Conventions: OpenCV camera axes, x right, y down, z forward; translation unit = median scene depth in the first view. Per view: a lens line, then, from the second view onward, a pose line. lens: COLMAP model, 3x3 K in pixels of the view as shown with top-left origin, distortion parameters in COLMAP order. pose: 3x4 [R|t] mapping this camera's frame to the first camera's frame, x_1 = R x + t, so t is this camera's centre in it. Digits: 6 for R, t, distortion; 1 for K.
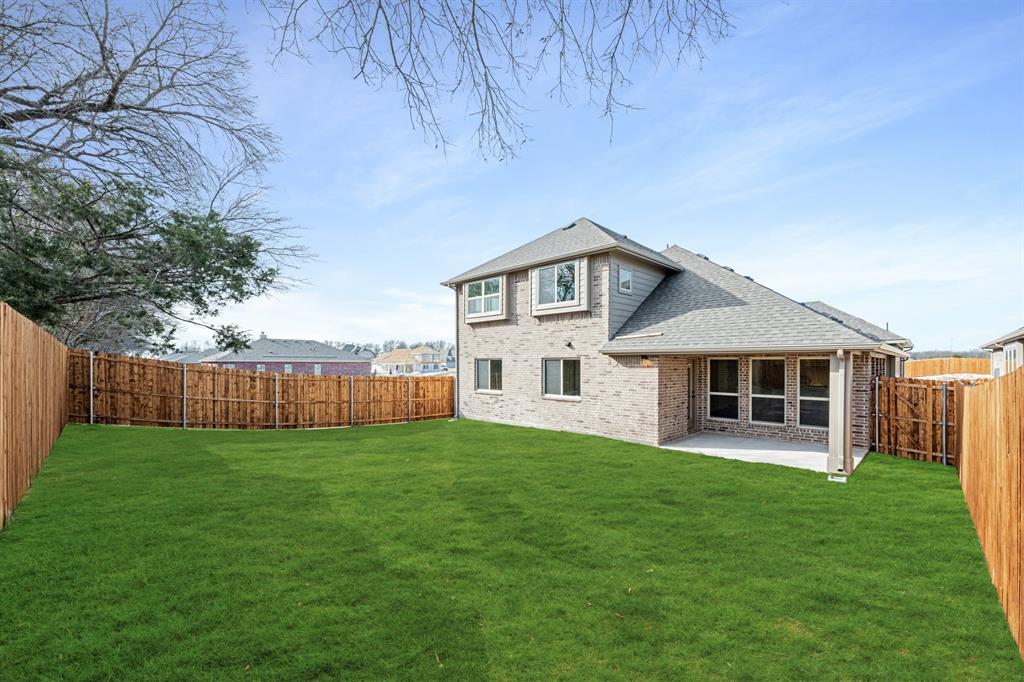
lens RADIAL K [[423.9, 0, 514.2], [0, 423.9, 354.2], [0, 0, 1]] dist [0.000737, 0.000129]
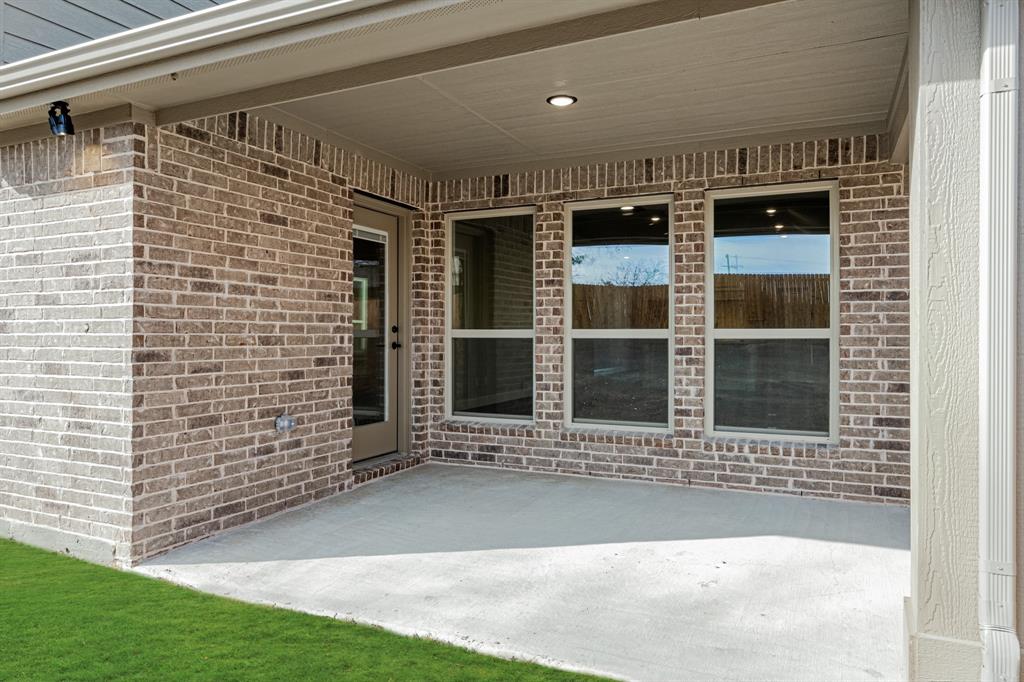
lens RADIAL K [[703.2, 0, 511.6], [0, 703.2, 329.1], [0, 0, 1]] dist [-0.002536, -0.001220]
pose [[0.940350, 0.000495, 0.340209, 0.336033], [-0.003785, 0.999952, 0.009006, 0.084711], [-0.340188, -0.009756, 0.940307, 0.527065]]
